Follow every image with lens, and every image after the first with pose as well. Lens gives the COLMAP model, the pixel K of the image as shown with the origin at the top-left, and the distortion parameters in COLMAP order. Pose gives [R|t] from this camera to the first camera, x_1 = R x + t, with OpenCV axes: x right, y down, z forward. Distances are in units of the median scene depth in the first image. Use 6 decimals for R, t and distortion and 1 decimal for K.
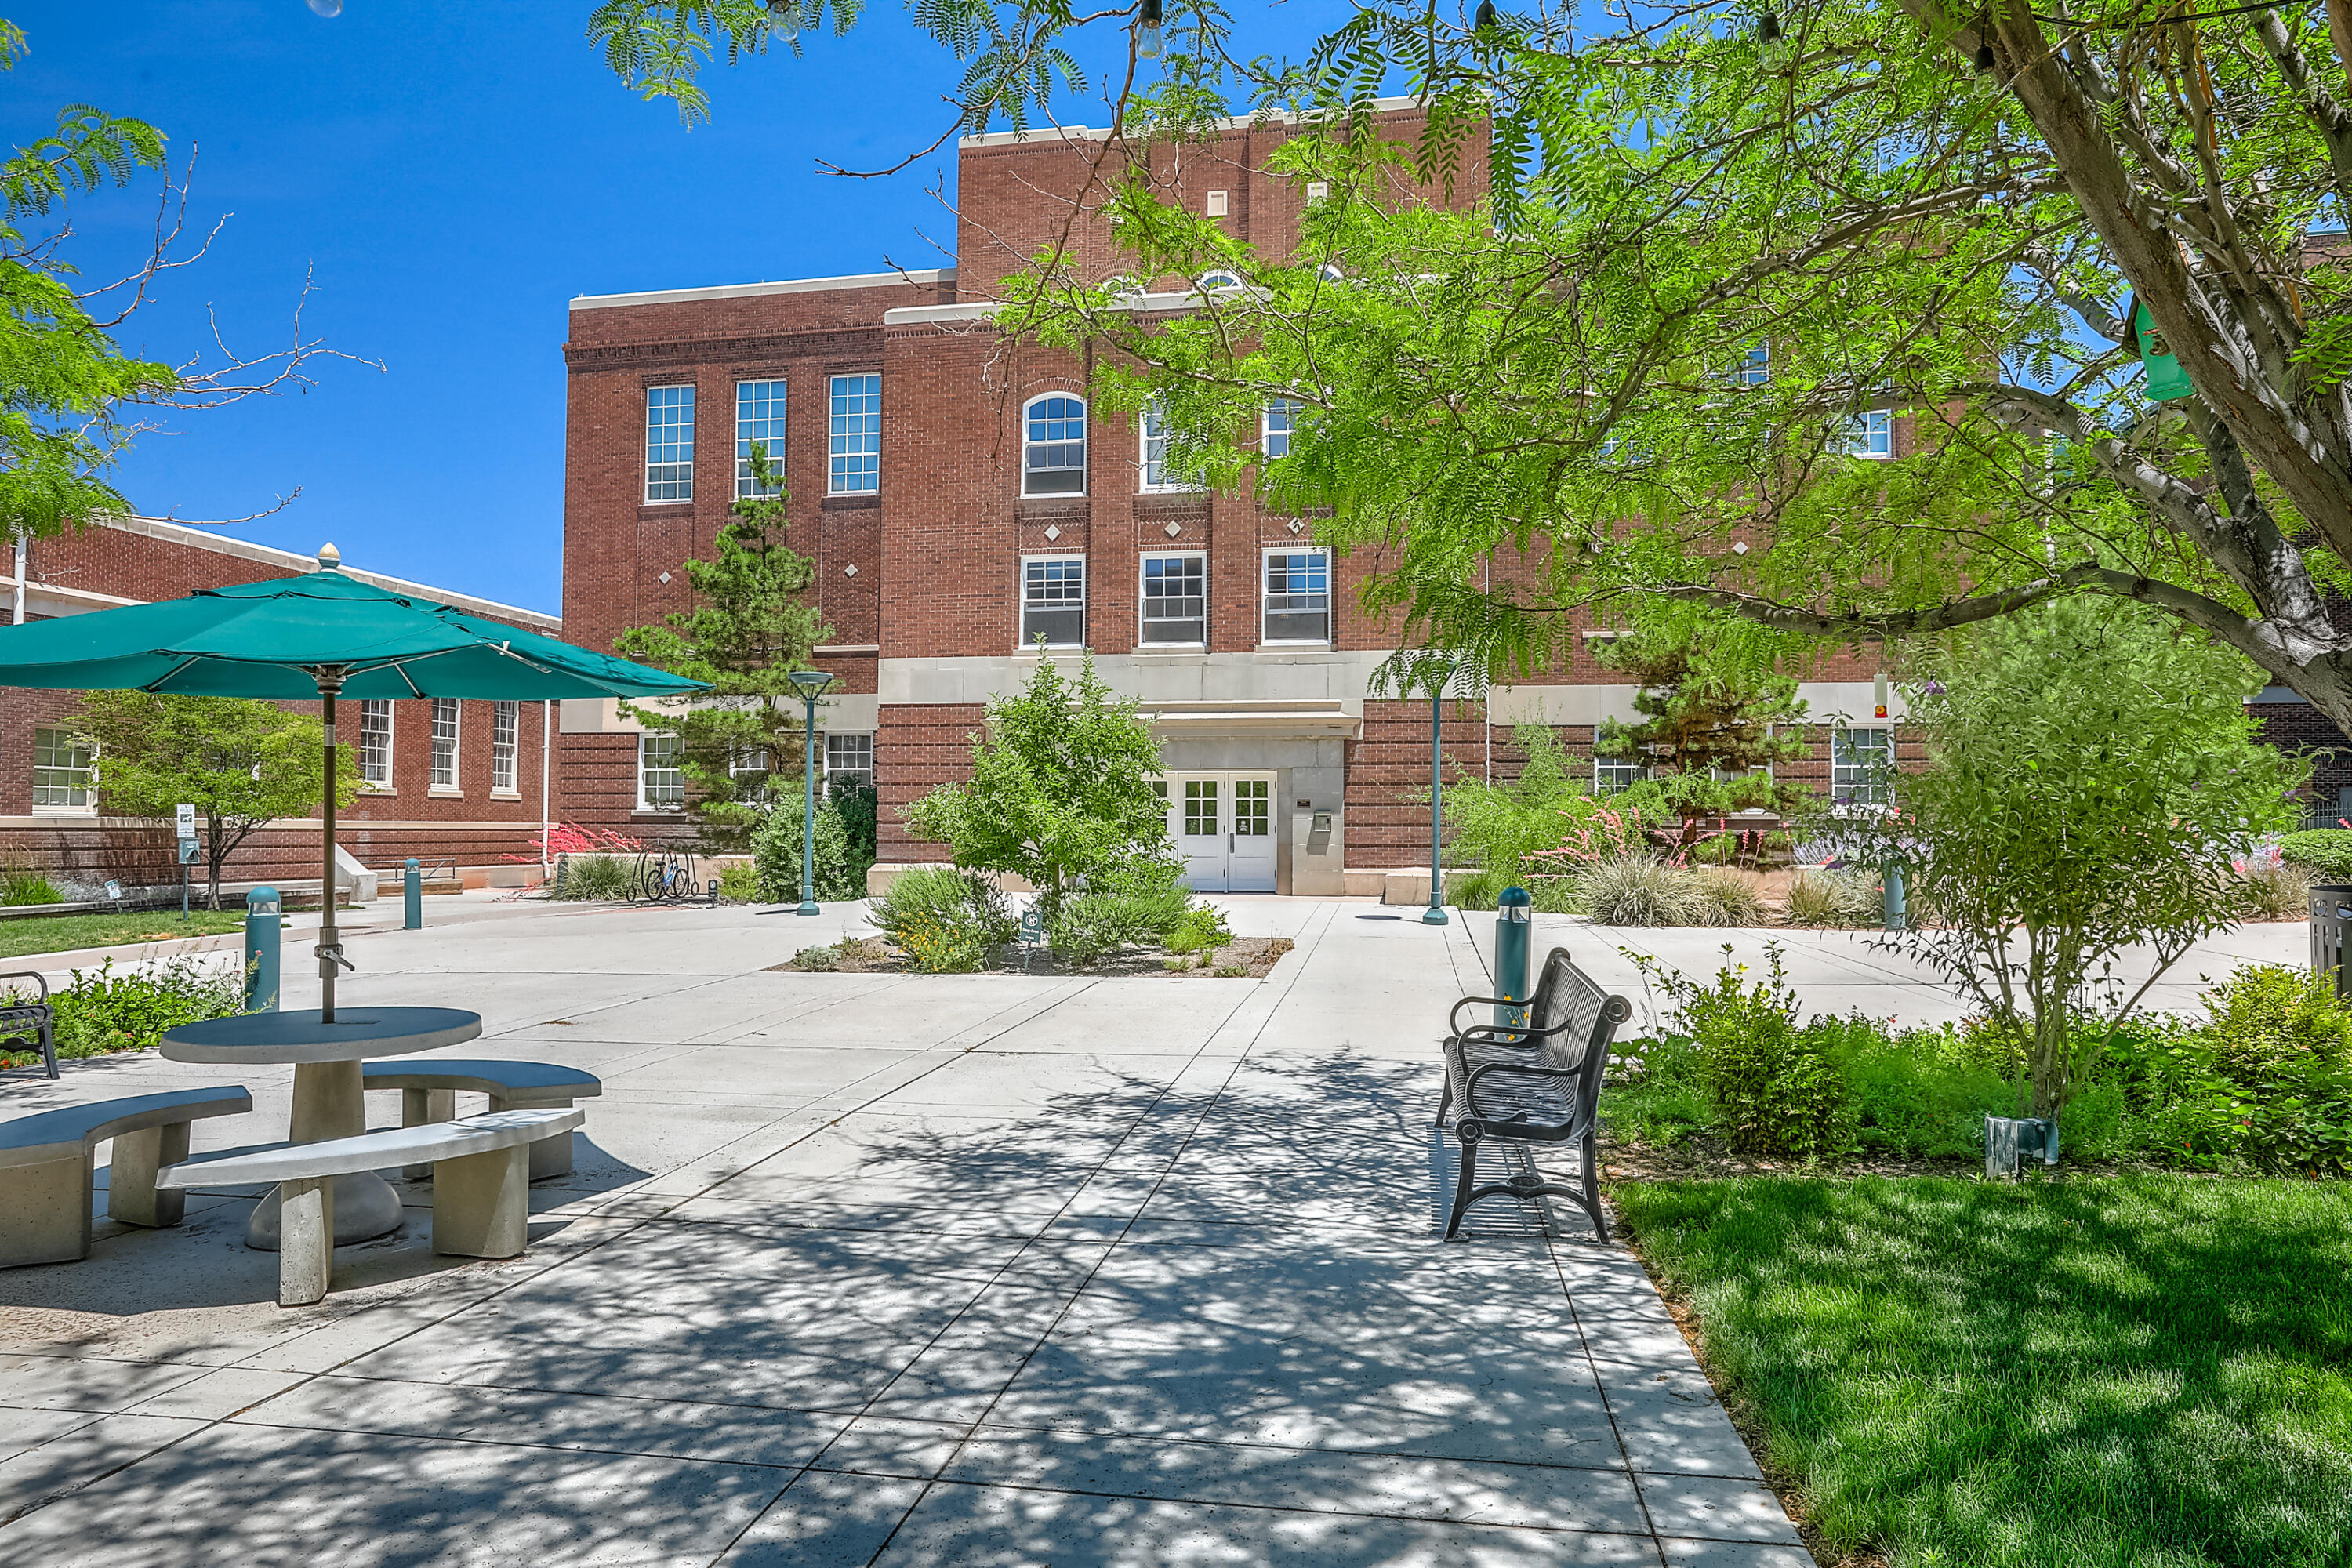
lens RADIAL K [[1357.3, 0, 1176.0], [0, 1357.3, 784.0], [0, 0, 1]] dist [-0.071812, 0.069320]
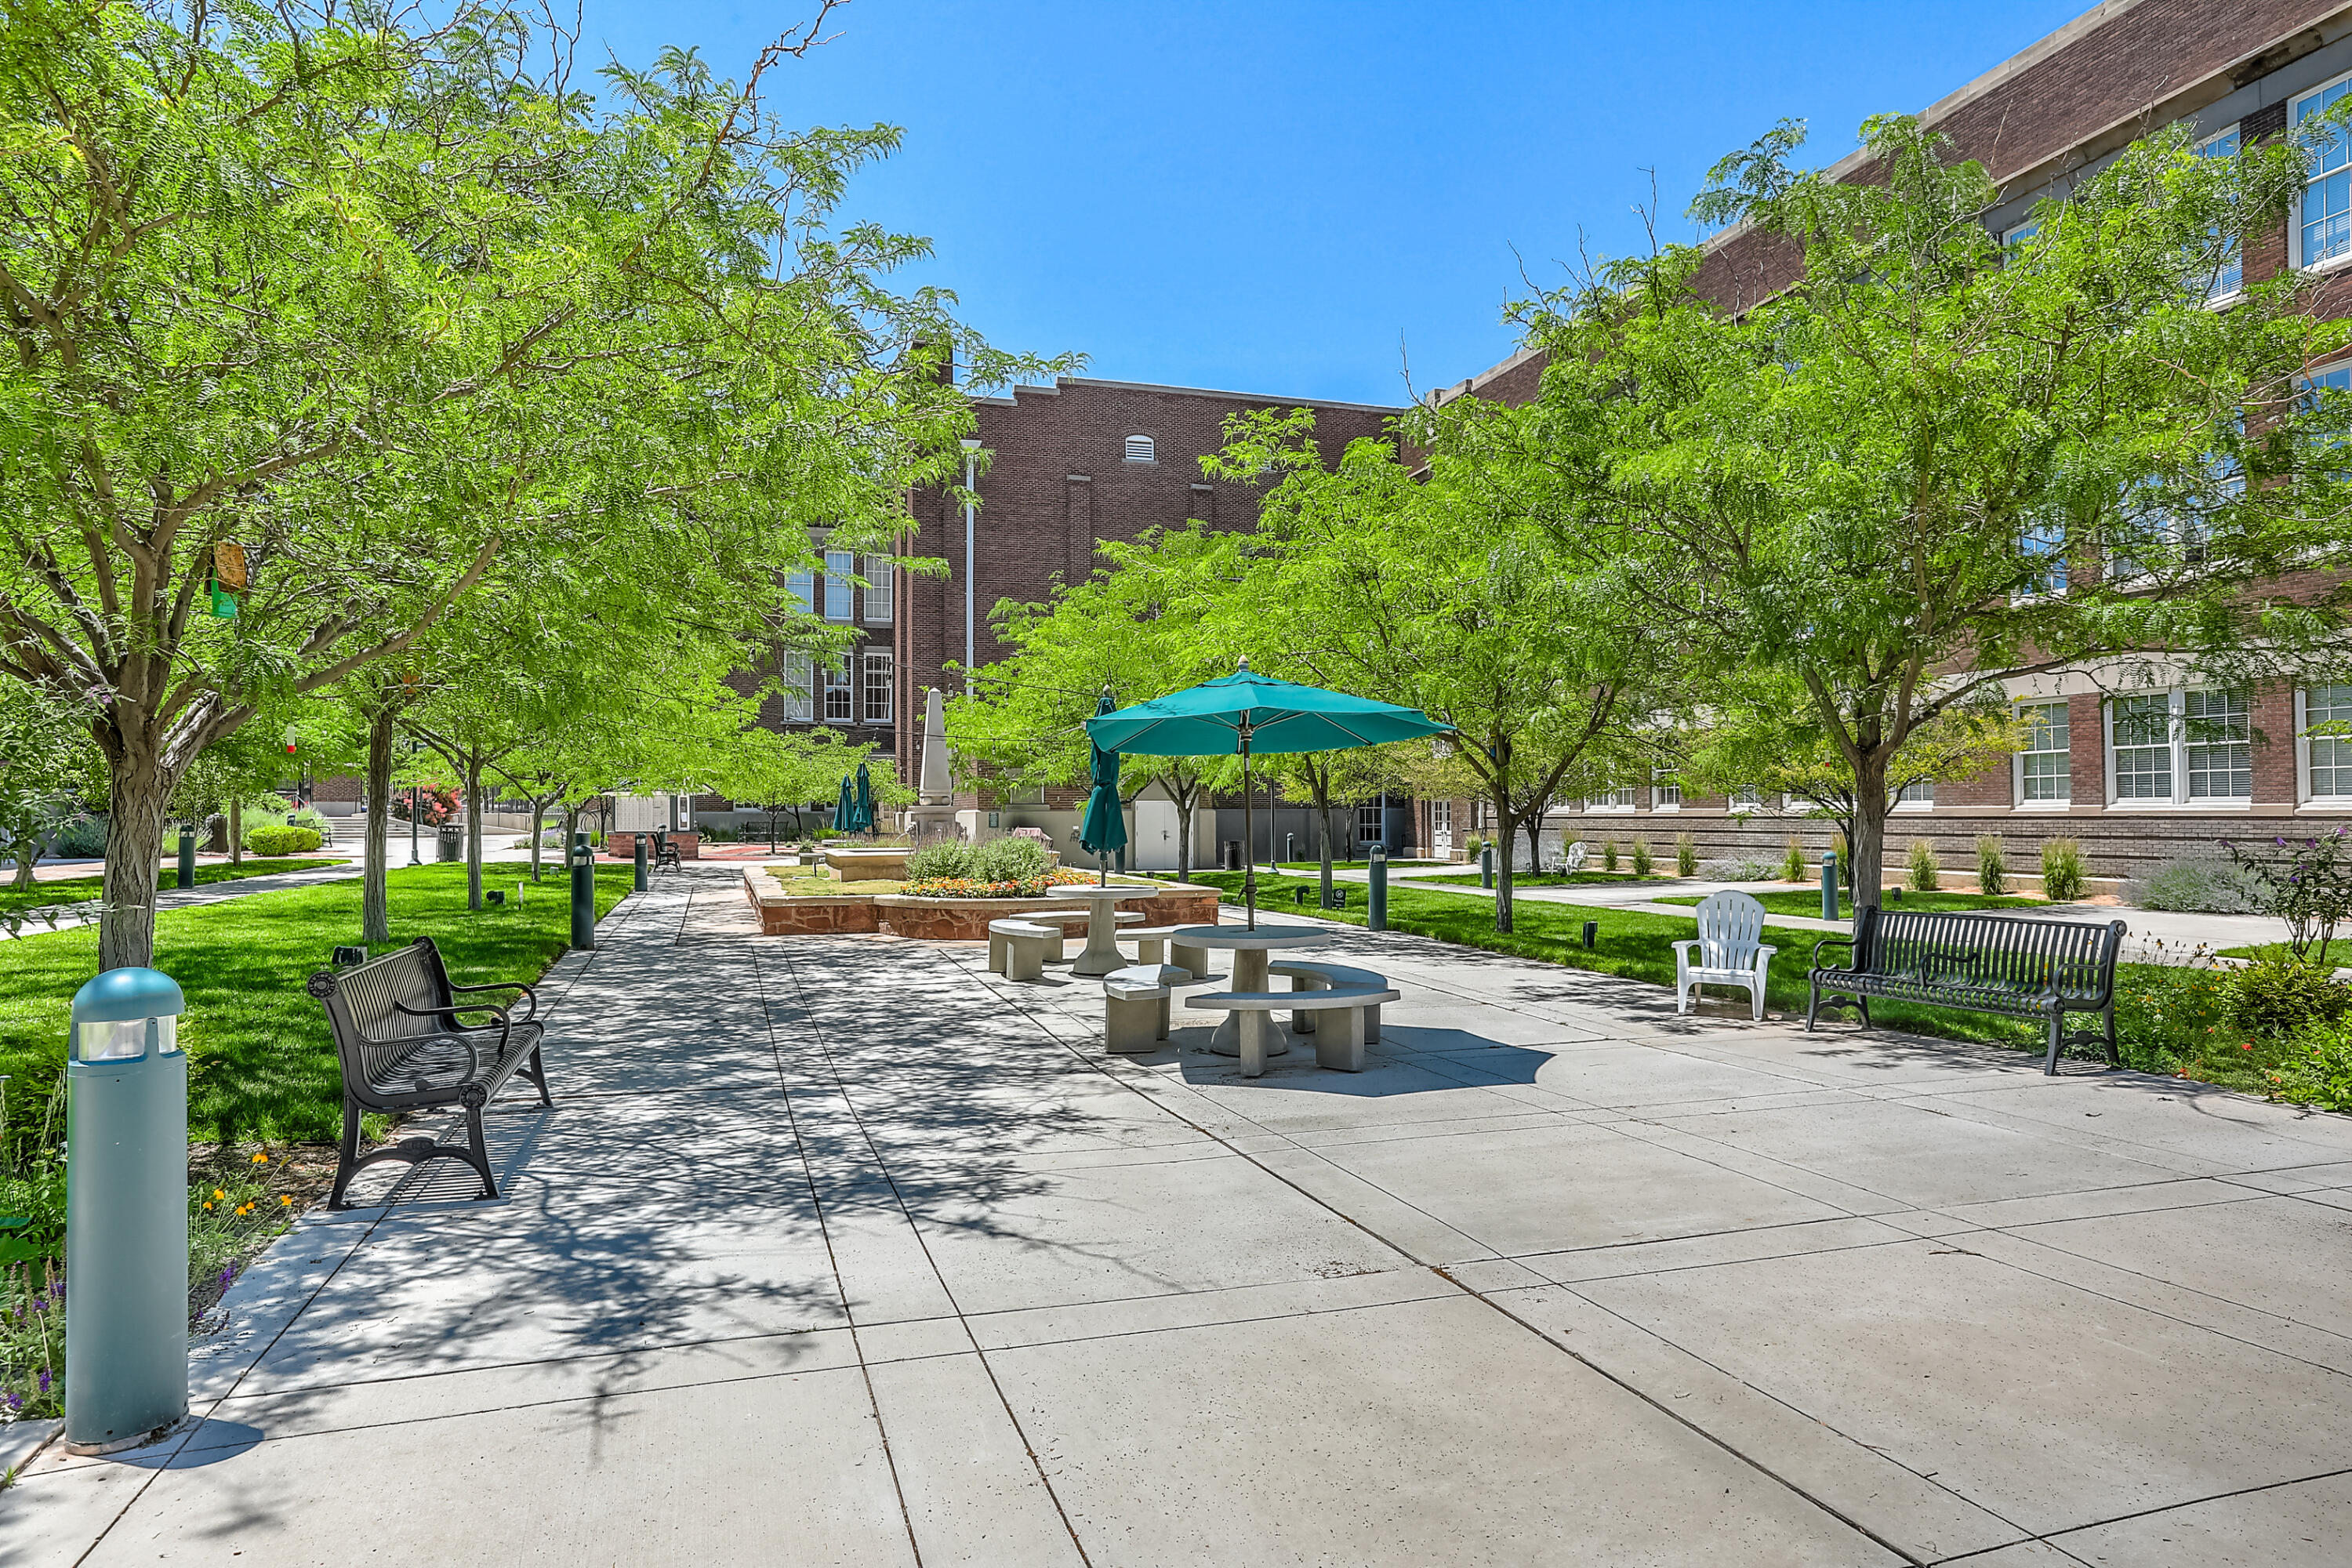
lens RADIAL K [[1357.3, 0, 1176.0], [0, 1357.3, 784.0], [0, 0, 1]] dist [-0.071812, 0.069320]
pose [[-0.877081, 0.000449, -0.480342, 0.225924], [0.025318, 0.998653, -0.045296, 0.059871], [0.479675, -0.051889, -0.875911, 1.927872]]
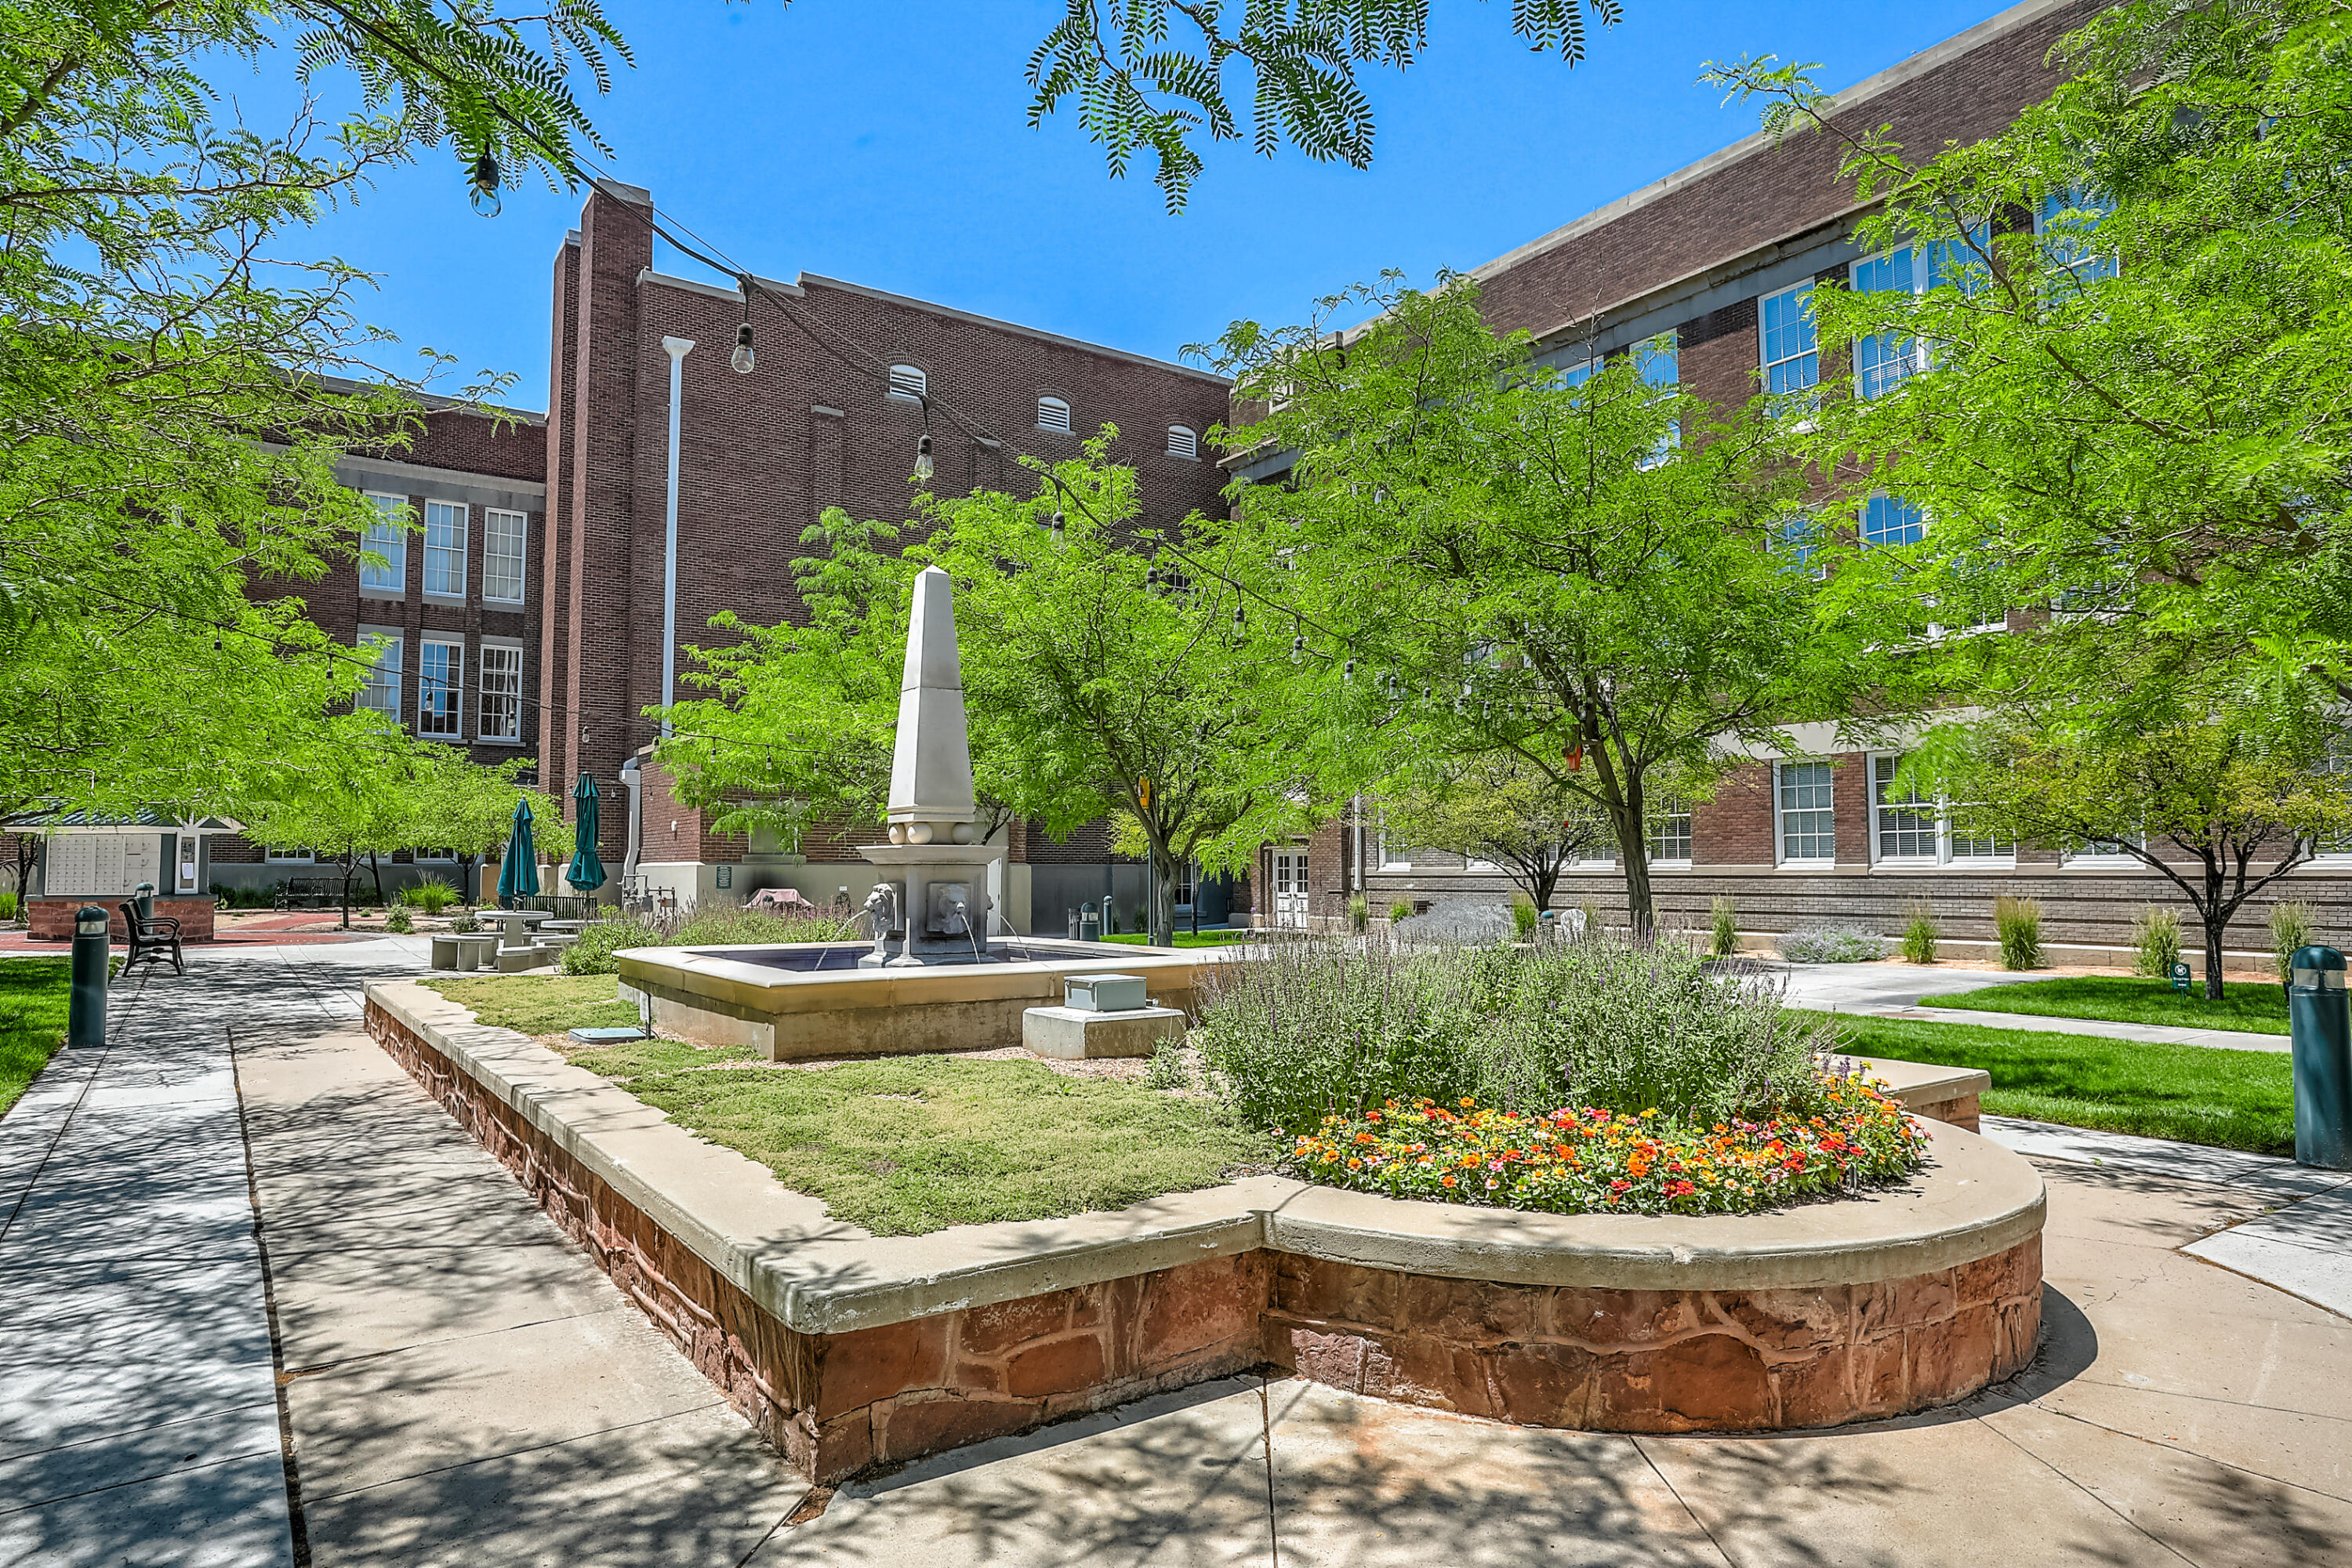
lens RADIAL K [[1357.3, 0, 1176.0], [0, 1357.3, 784.0], [0, 0, 1]] dist [-0.071812, 0.069320]
pose [[-0.697405, -0.038163, -0.715661, 0.175278], [0.027232, 0.996449, -0.079674, 0.048457], [0.716160, -0.075054, -0.693889, 1.527039]]
